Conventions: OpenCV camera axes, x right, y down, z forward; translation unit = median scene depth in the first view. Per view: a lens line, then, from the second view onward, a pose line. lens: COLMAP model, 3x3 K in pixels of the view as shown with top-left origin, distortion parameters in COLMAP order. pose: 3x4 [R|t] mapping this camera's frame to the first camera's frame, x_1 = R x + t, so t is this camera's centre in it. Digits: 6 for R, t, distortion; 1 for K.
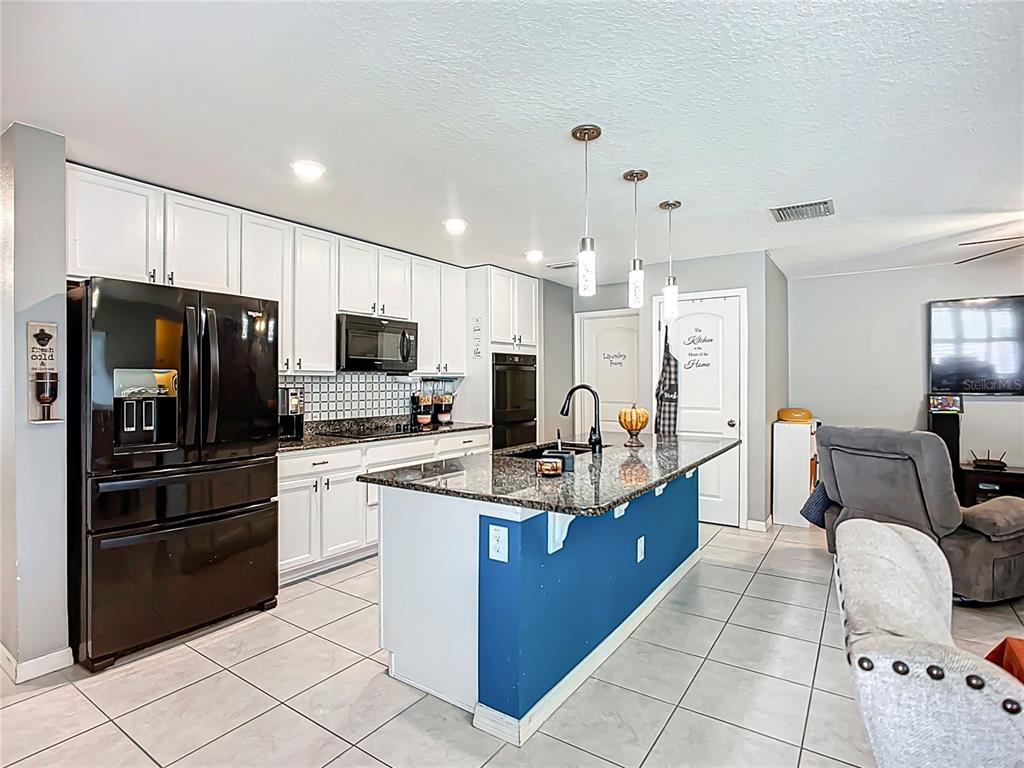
lens RADIAL K [[531.9, 0, 511.3], [0, 531.9, 380.2], [0, 0, 1]] dist [-0.023464, 0.005927]
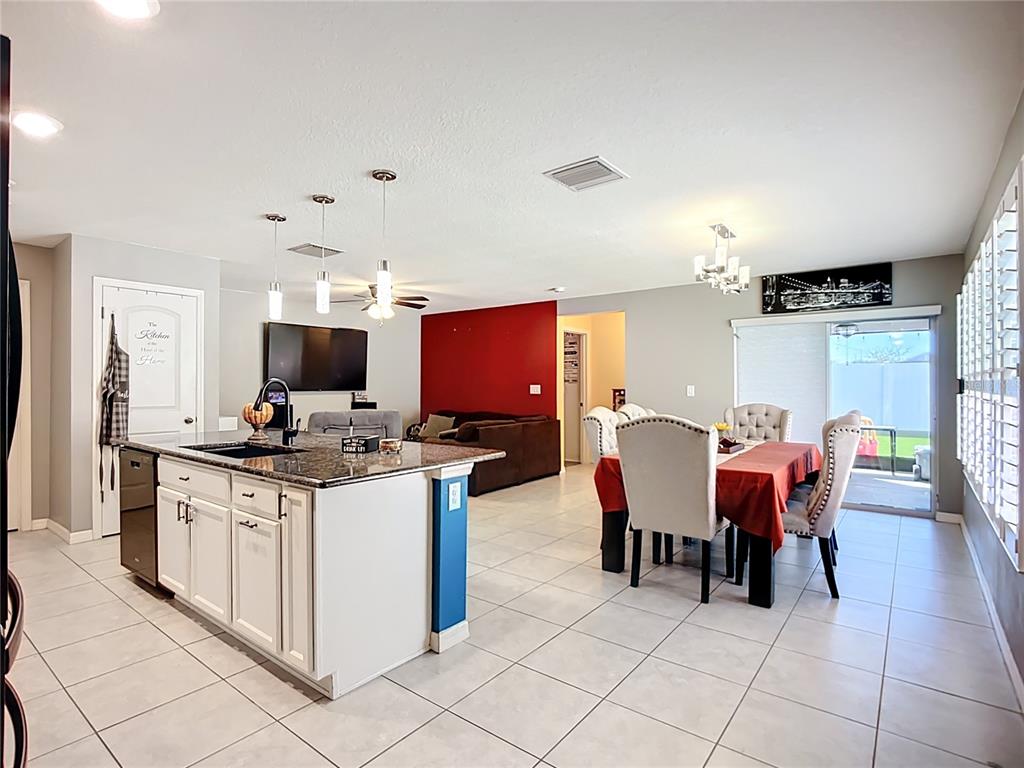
lens RADIAL K [[531.9, 0, 504.2], [0, 531.9, 385.2], [0, 0, 1]] dist [-0.023464, 0.005927]
pose [[0.079972, 0.002309, 0.996794, -0.535469], [-0.004517, 0.999988, -0.001954, 0.012688], [-0.996787, -0.004346, 0.079981, 0.310615]]
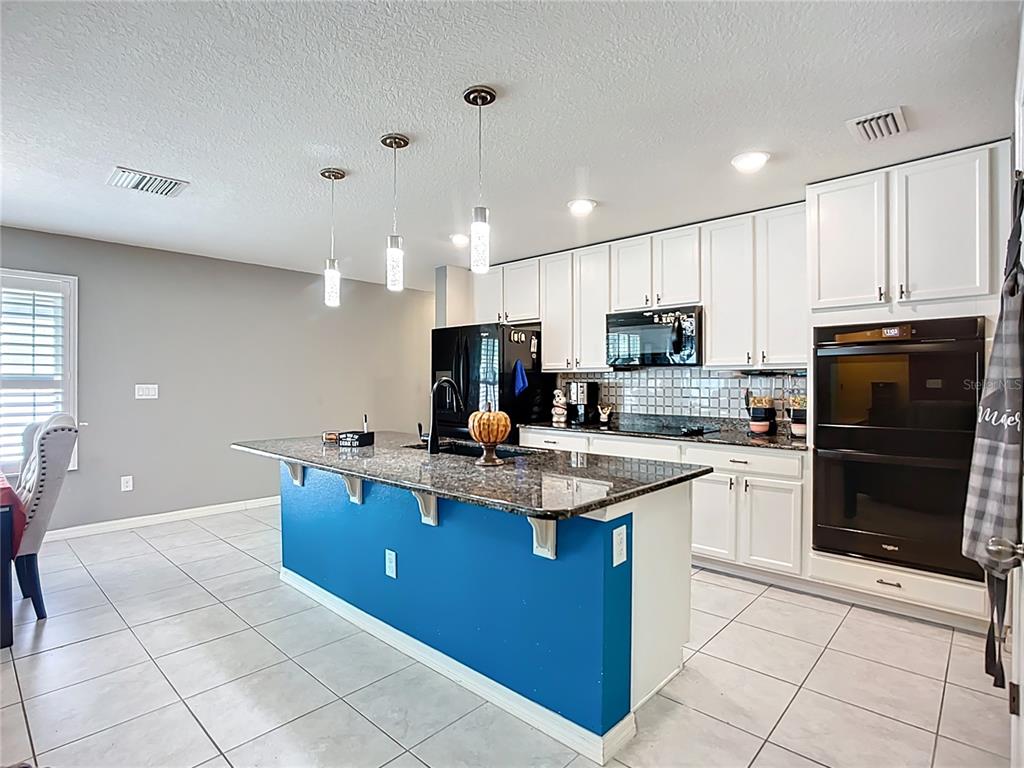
lens RADIAL K [[531.9, 0, 506.8], [0, 531.9, 379.9], [0, 0, 1]] dist [-0.023464, 0.005927]
pose [[-0.155942, -0.002065, -0.987764, 0.654204], [0.003623, 0.999990, -0.002662, 0.008523], [0.987760, -0.003994, -0.155933, 0.798216]]
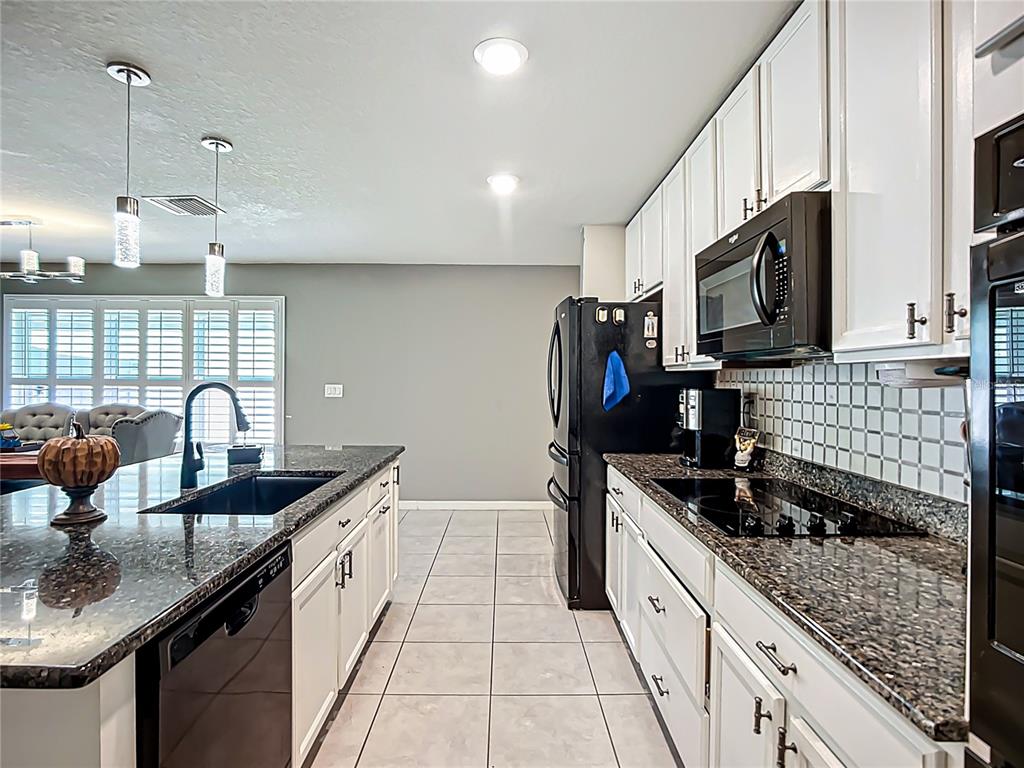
lens RADIAL K [[531.9, 0, 516.3], [0, 531.9, 381.5], [0, 0, 1]] dist [-0.023464, 0.005927]
pose [[-0.828287, -0.003853, -0.560290, 0.122213], [-0.004472, 0.999990, -0.000266, 0.004487], [0.560286, 0.002286, -0.828296, 1.113427]]
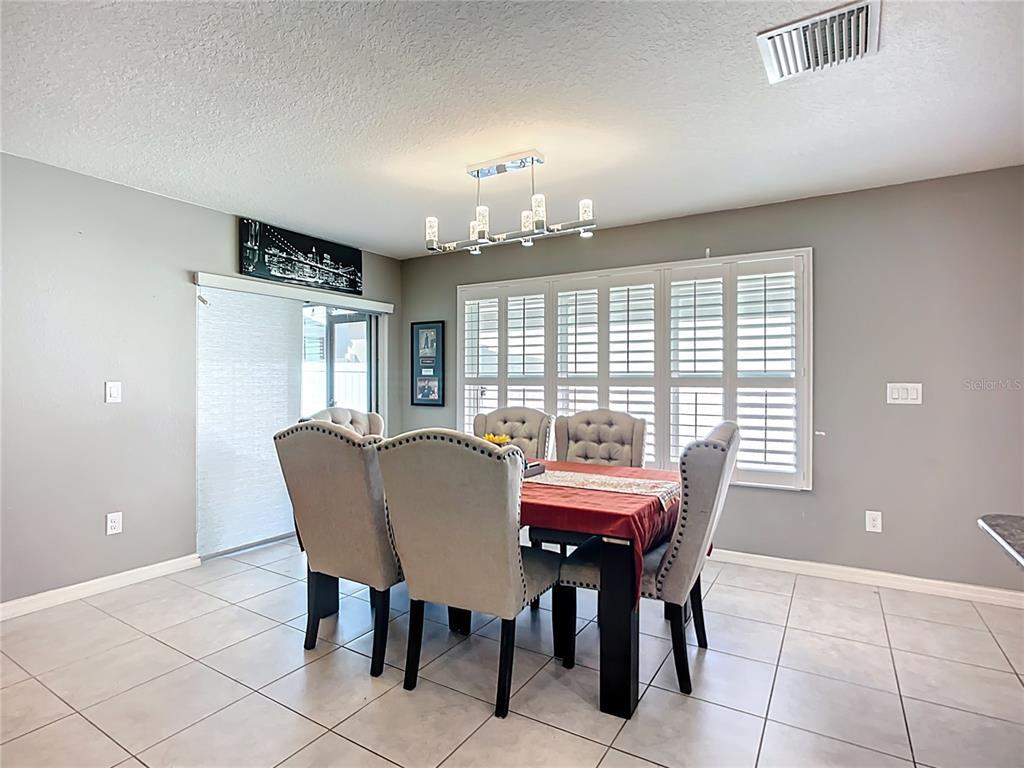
lens RADIAL K [[531.9, 0, 519.3], [0, 531.9, 379.8], [0, 0, 1]] dist [-0.023464, 0.005927]
pose [[-0.998831, 0.001715, -0.048304, 0.327990], [0.001836, 0.999995, -0.002465, 0.008403], [0.048300, -0.002550, -0.998830, 0.636319]]
